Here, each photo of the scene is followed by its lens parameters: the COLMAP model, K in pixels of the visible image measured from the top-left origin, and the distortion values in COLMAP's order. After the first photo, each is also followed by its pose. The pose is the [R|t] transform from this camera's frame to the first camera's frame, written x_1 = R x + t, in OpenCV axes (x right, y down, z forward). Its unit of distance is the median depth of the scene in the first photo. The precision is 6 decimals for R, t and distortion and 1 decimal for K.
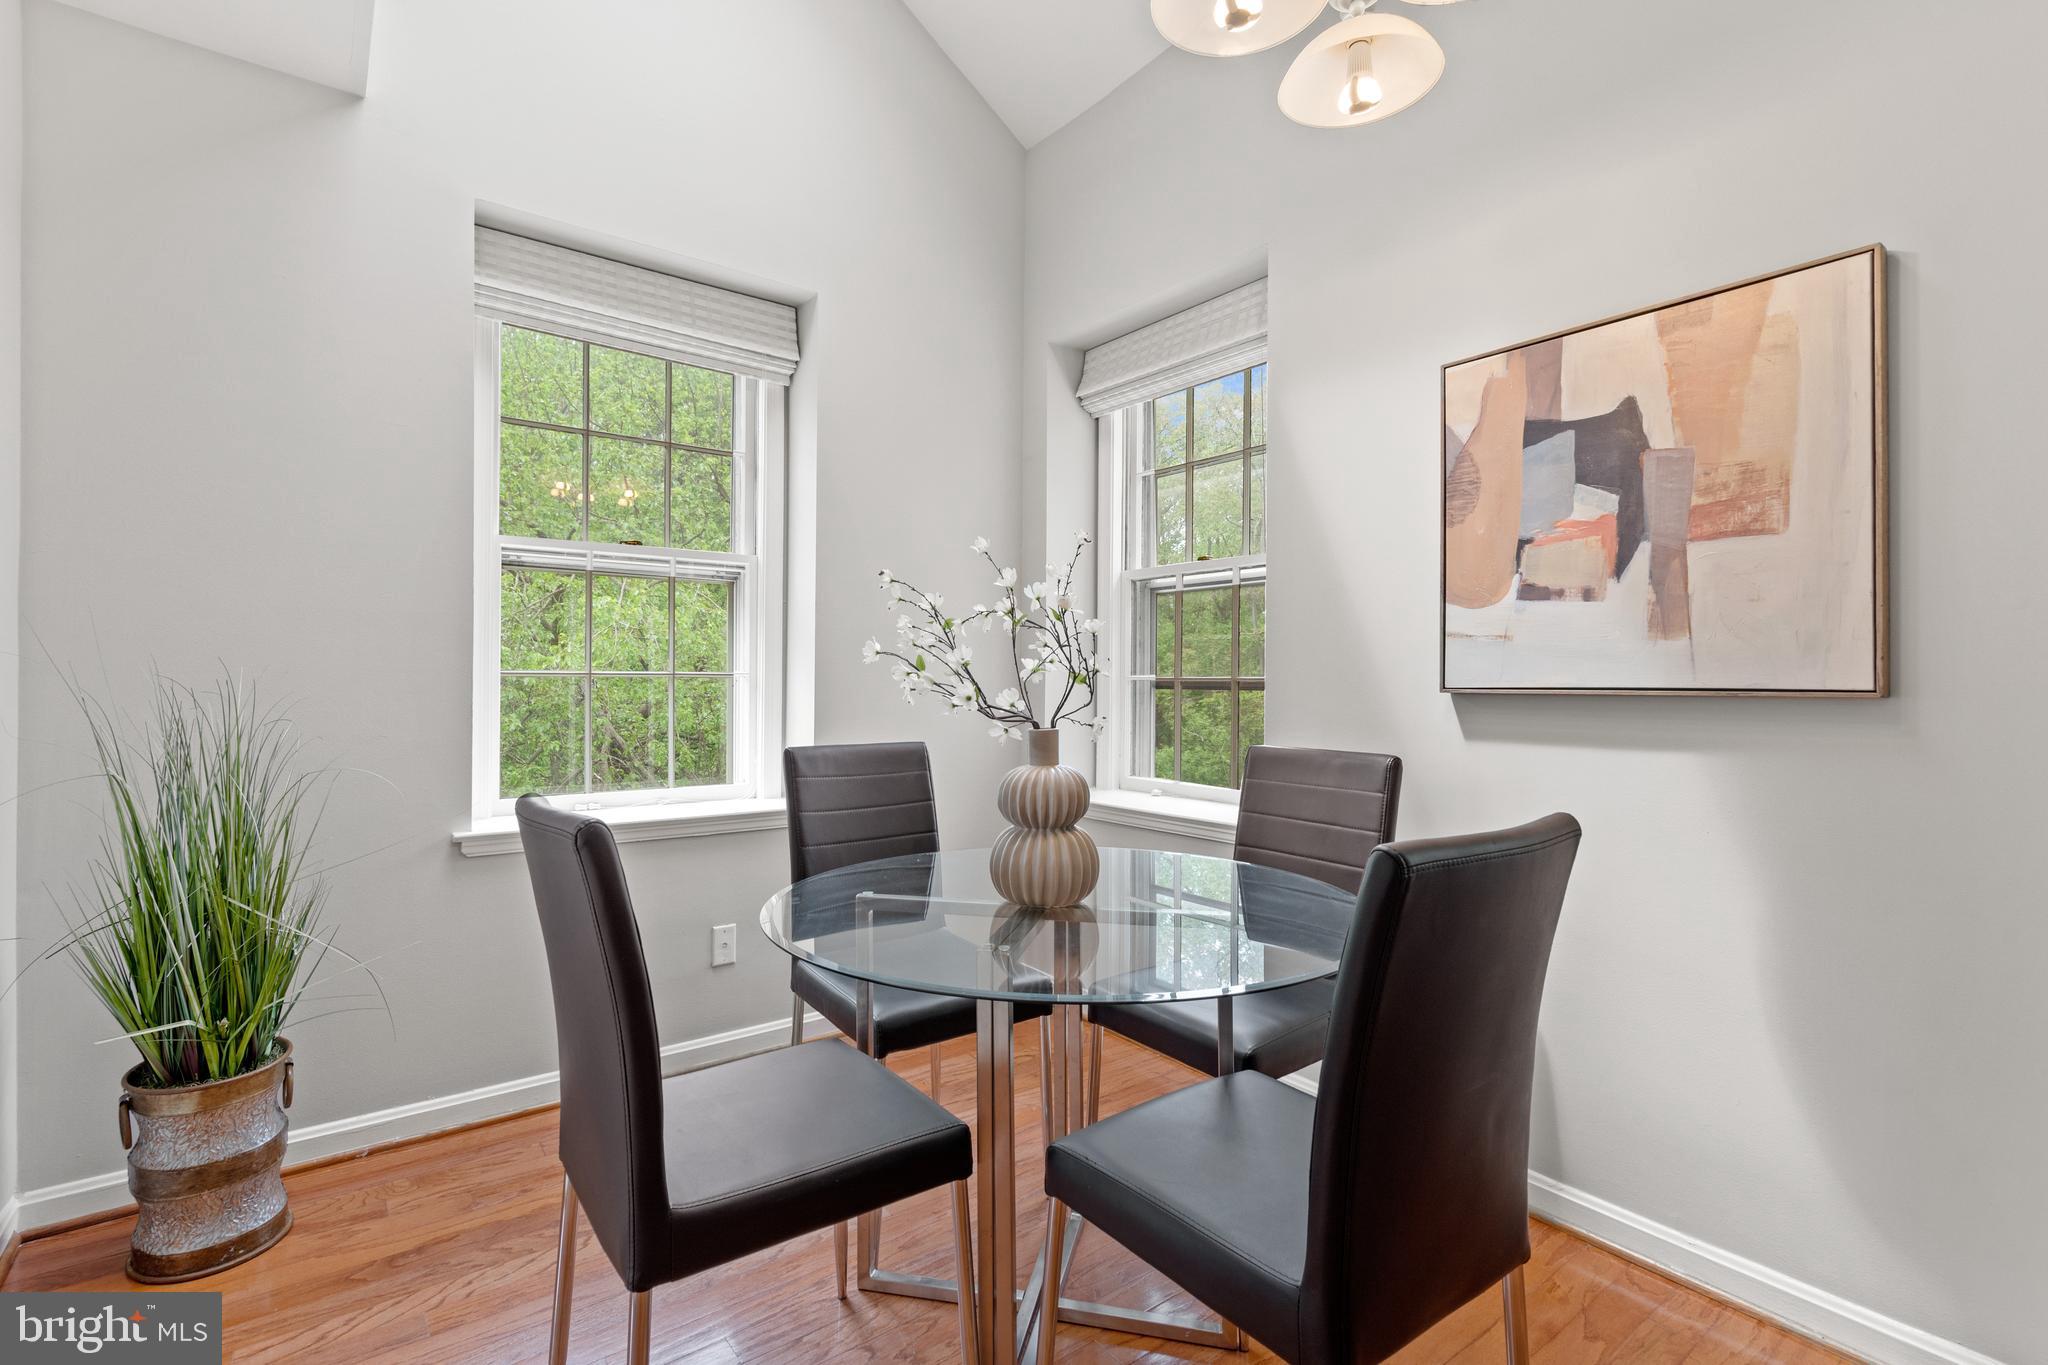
lens RADIAL K [[935.1, 0, 1021.3], [0, 935.1, 677.1], [0, 0, 1]] dist [-0.003417, 0.001361]
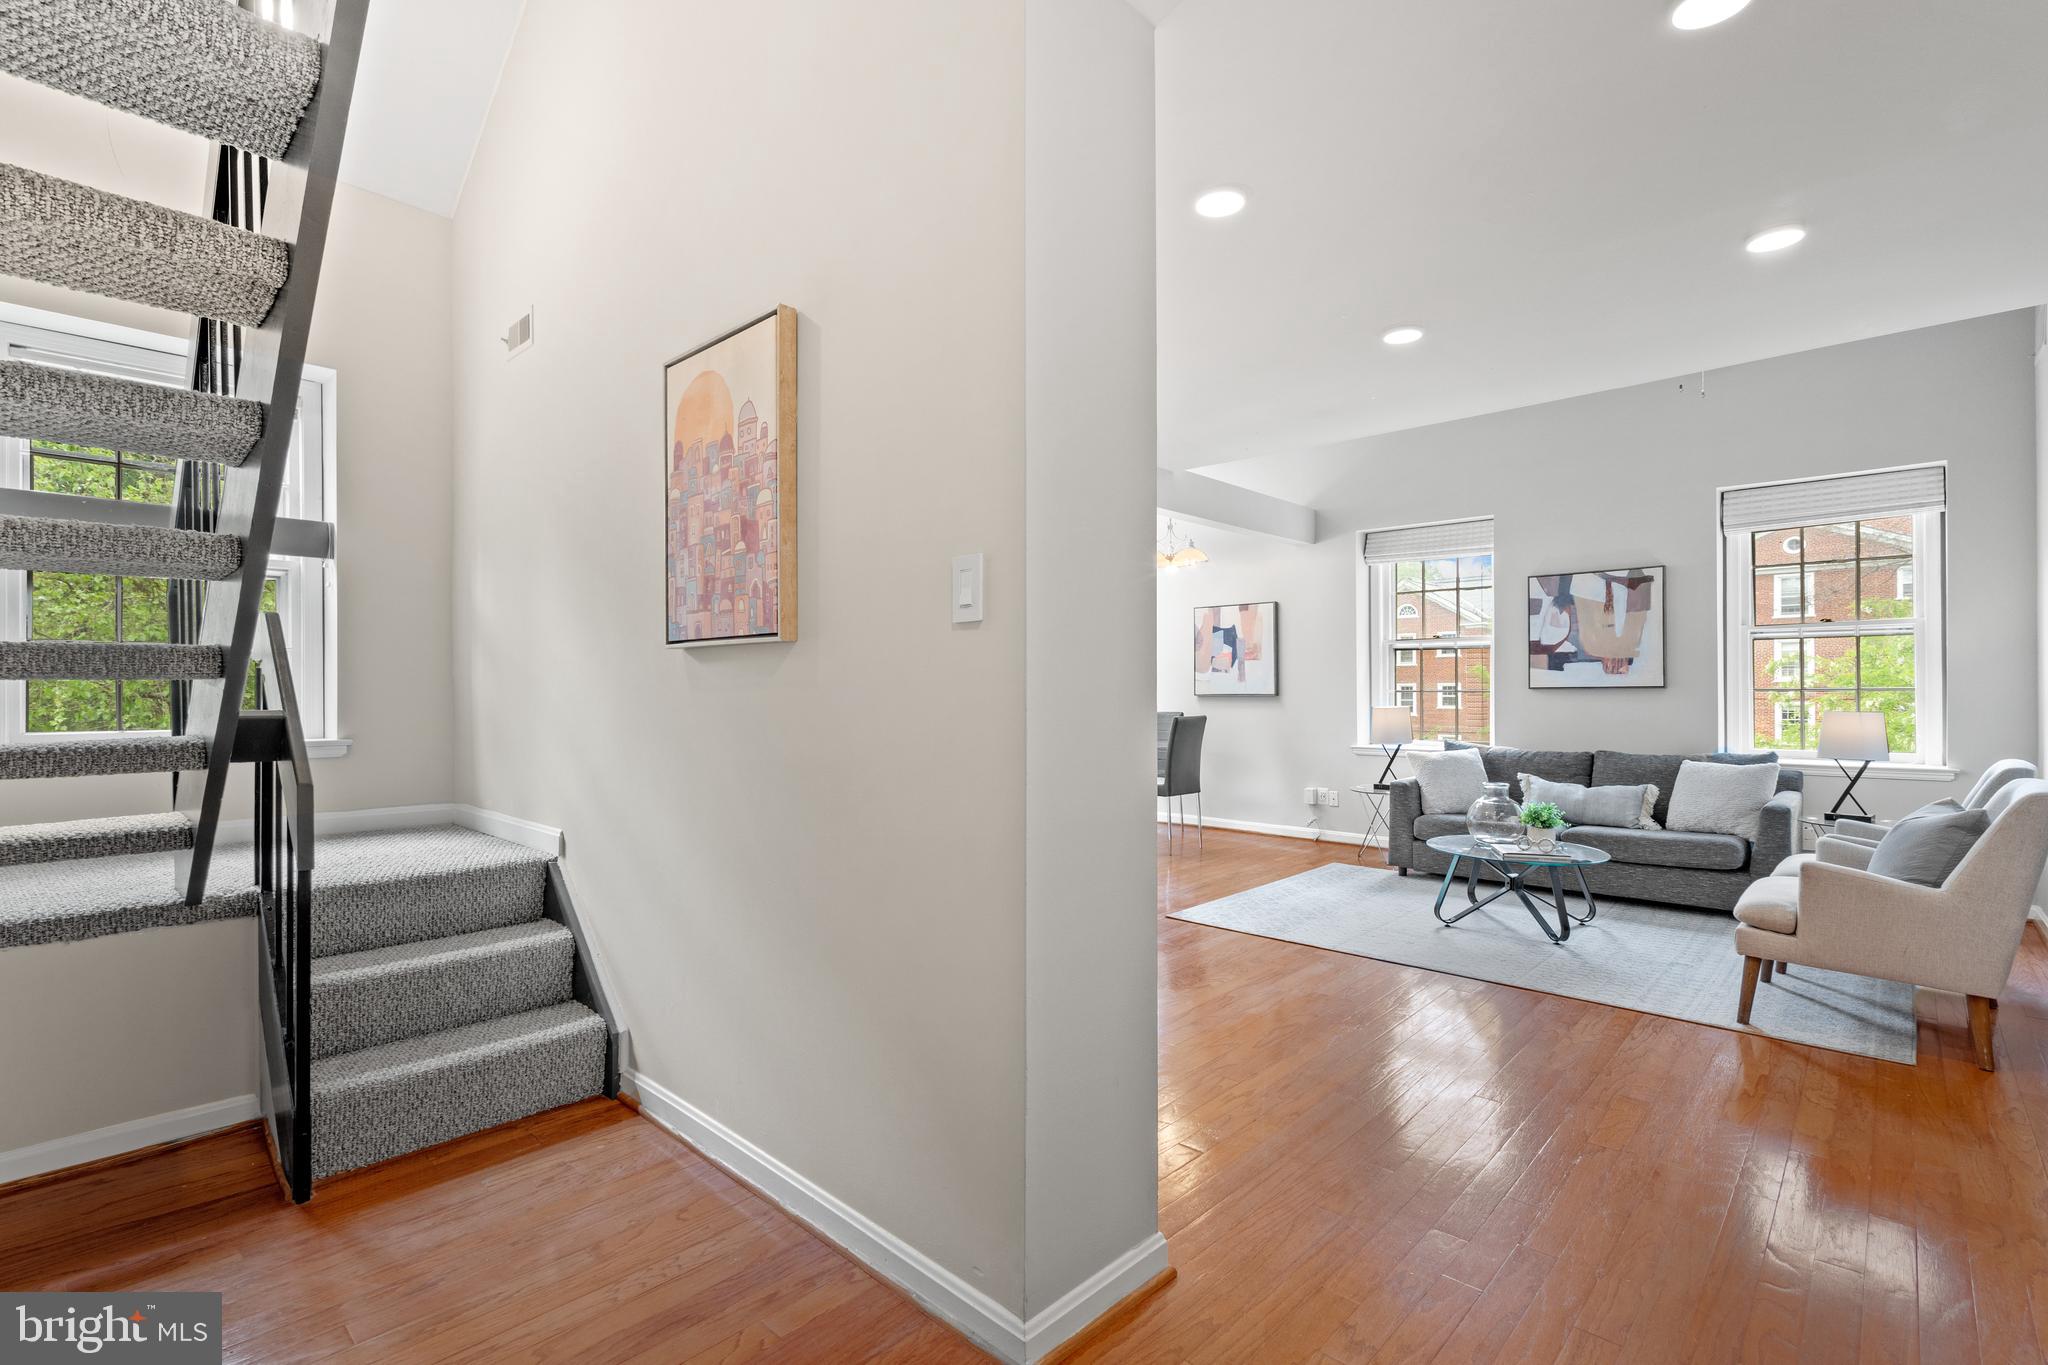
lens RADIAL K [[935.1, 0, 1009.0], [0, 935.1, 685.4], [0, 0, 1]] dist [-0.003417, 0.001361]
pose [[0.987110, -0.009374, 0.159768, -0.994507], [0.009180, 0.999956, 0.001955, -0.043259], [-0.159779, -0.000464, 0.987153, -2.909950]]
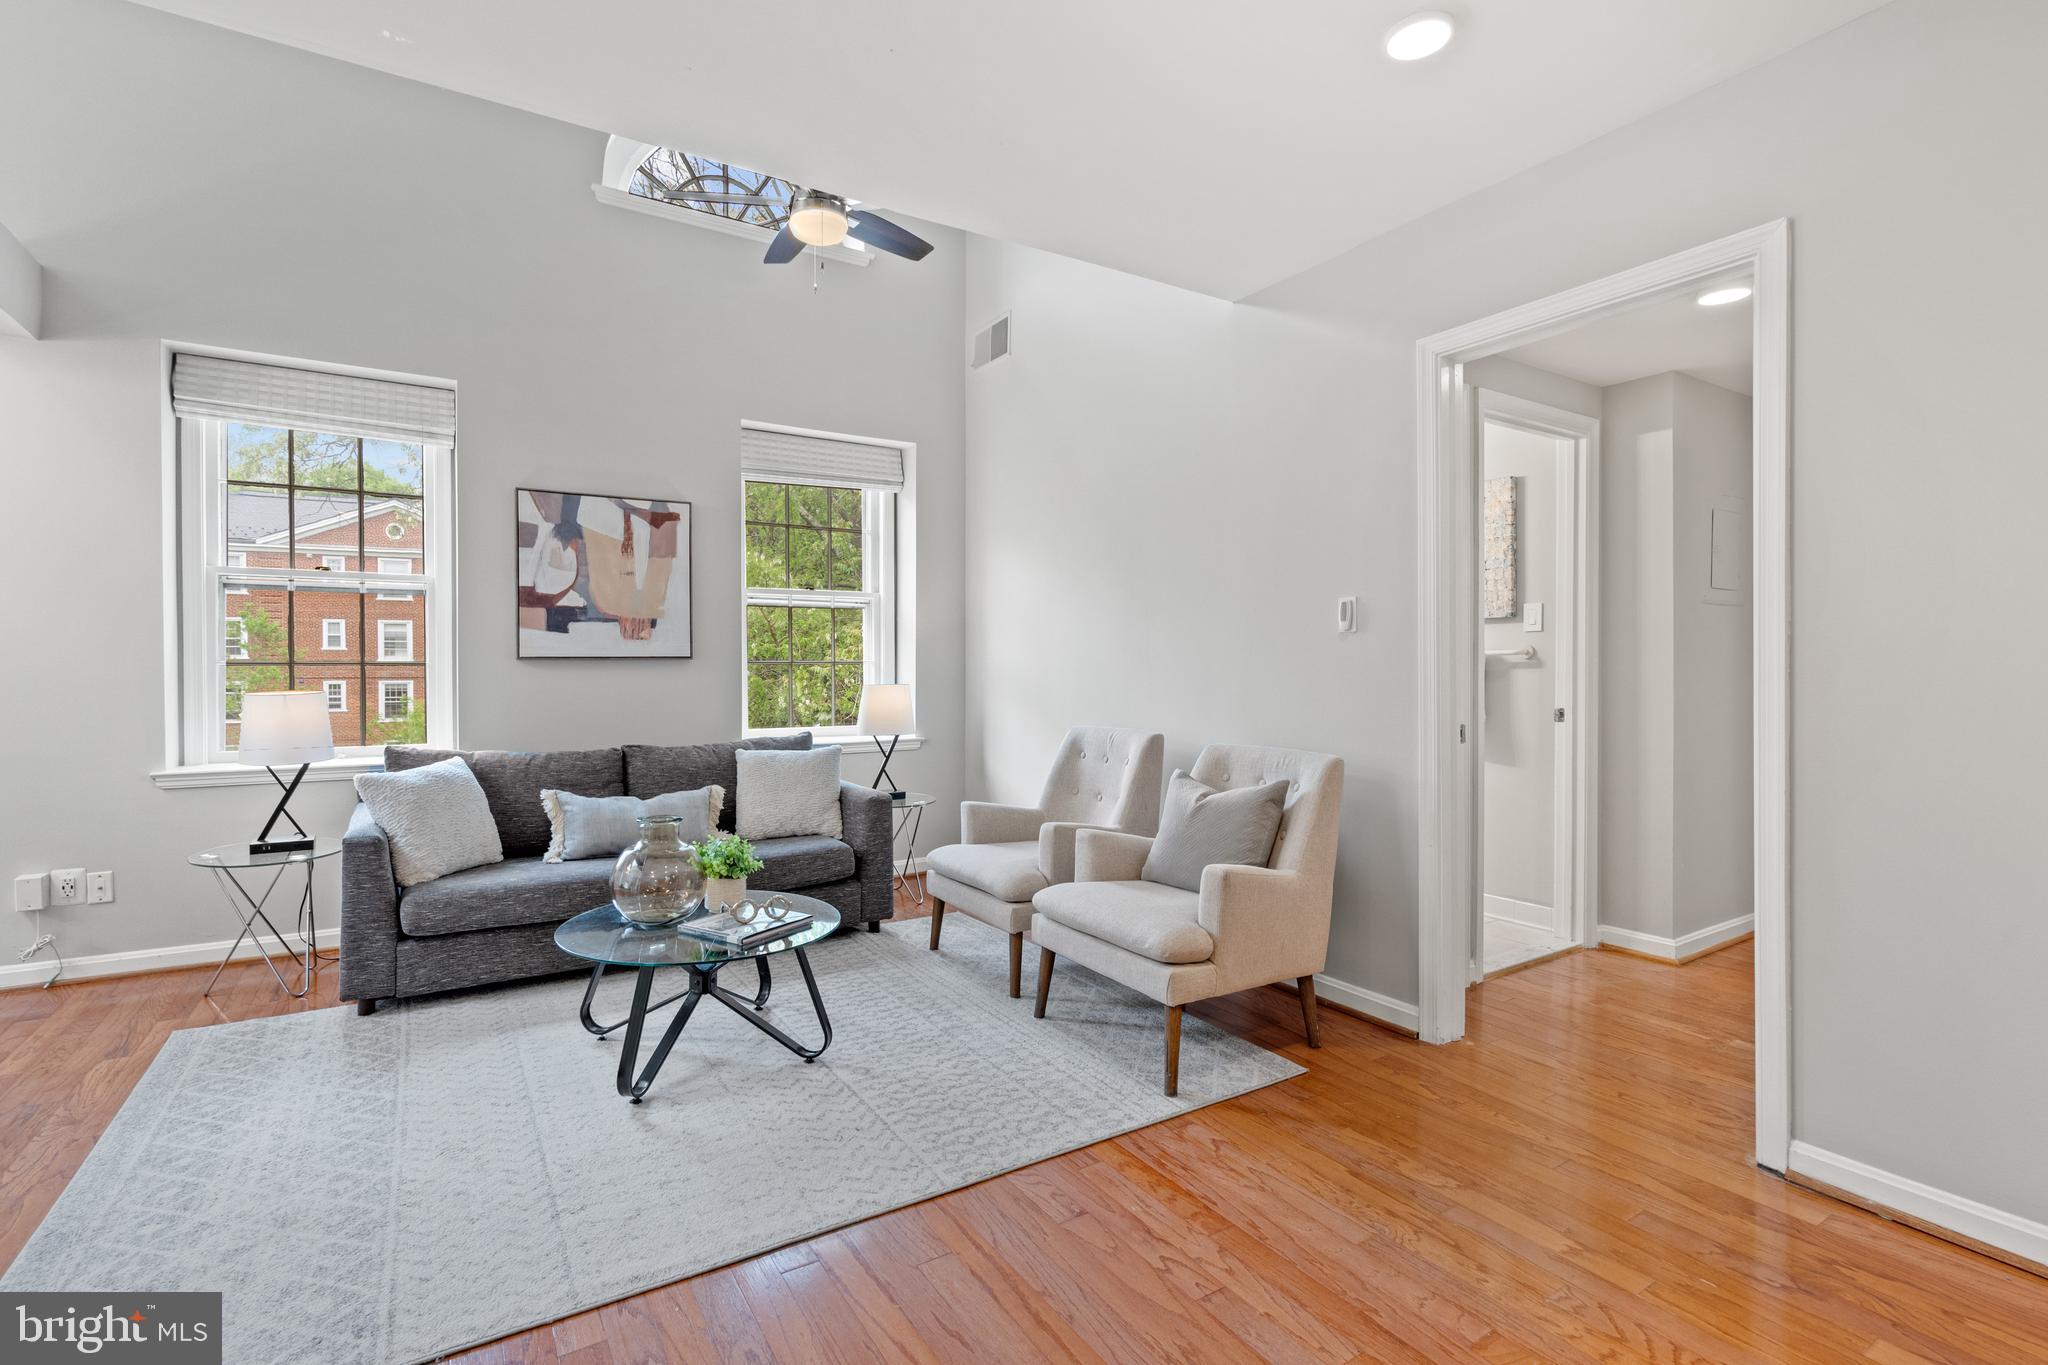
lens RADIAL K [[935.1, 0, 982.8], [0, 935.1, 673.9], [0, 0, 1]] dist [-0.003417, 0.001361]
pose [[0.105066, -0.015090, 0.994351, -0.707155], [-0.003643, 0.999872, 0.015558, -0.012312], [-0.994459, -0.005257, 0.104997, -1.303723]]
